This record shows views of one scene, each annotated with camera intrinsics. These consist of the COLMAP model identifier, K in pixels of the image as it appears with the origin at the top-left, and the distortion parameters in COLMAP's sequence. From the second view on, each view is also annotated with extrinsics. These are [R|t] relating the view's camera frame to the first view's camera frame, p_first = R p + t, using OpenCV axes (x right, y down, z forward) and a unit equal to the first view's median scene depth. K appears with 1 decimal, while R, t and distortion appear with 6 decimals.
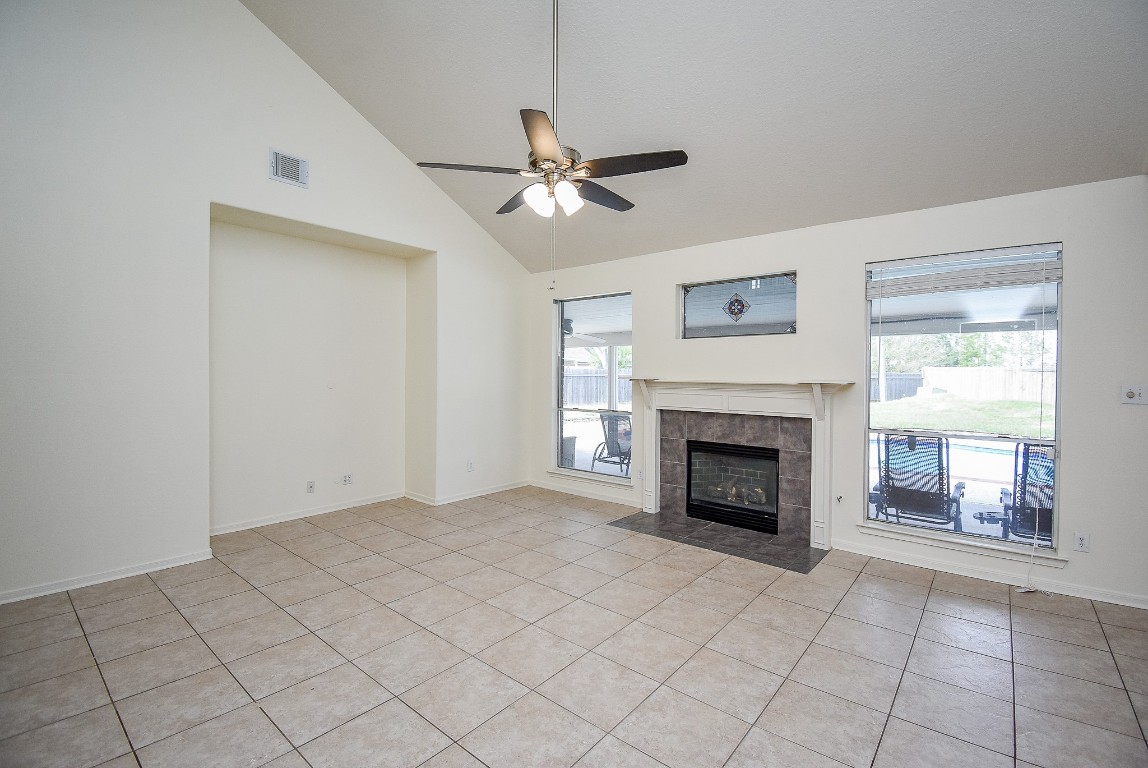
lens RADIAL K [[508.3, 0, 575.0], [0, 508.3, 377.4], [0, 0, 1]] dist [0.001592, -0.000849]
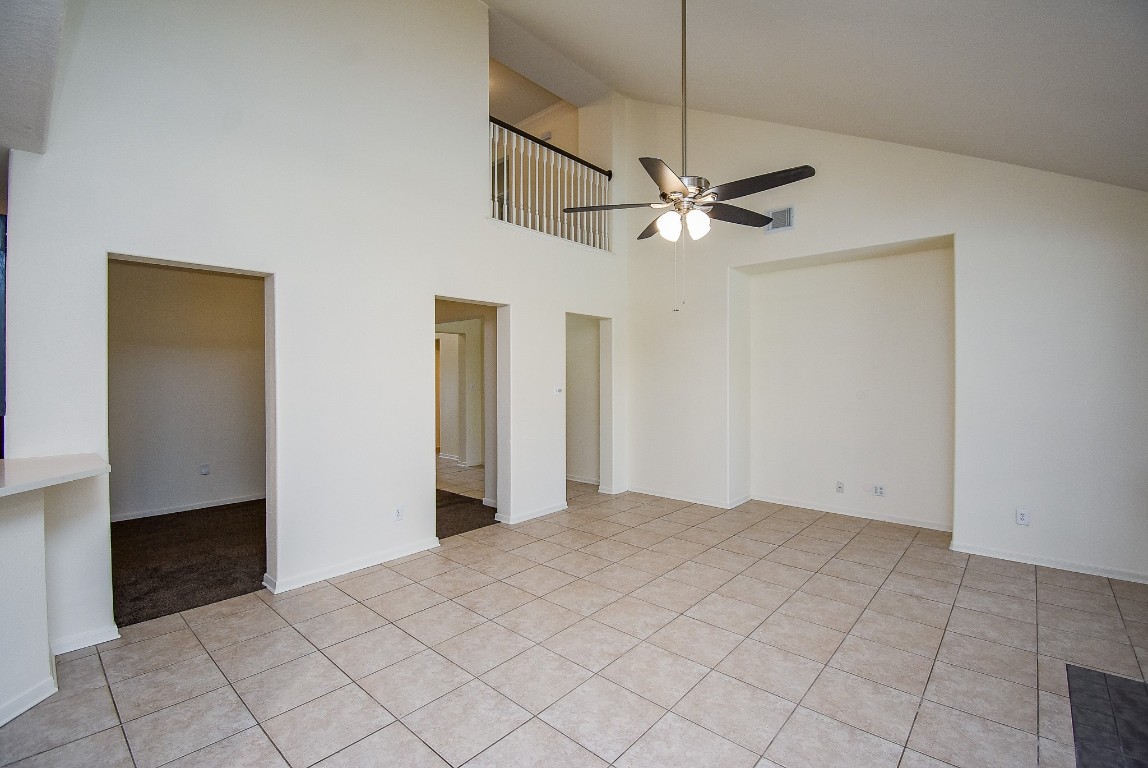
lens RADIAL K [[508.3, 0, 575.0], [0, 508.3, 377.4], [0, 0, 1]] dist [0.001592, -0.000849]
pose [[-0.034036, -0.002745, -0.999417, 0.667579], [-0.011405, 0.999932, -0.002358, -0.014228], [0.999356, 0.011318, -0.034065, 0.522596]]
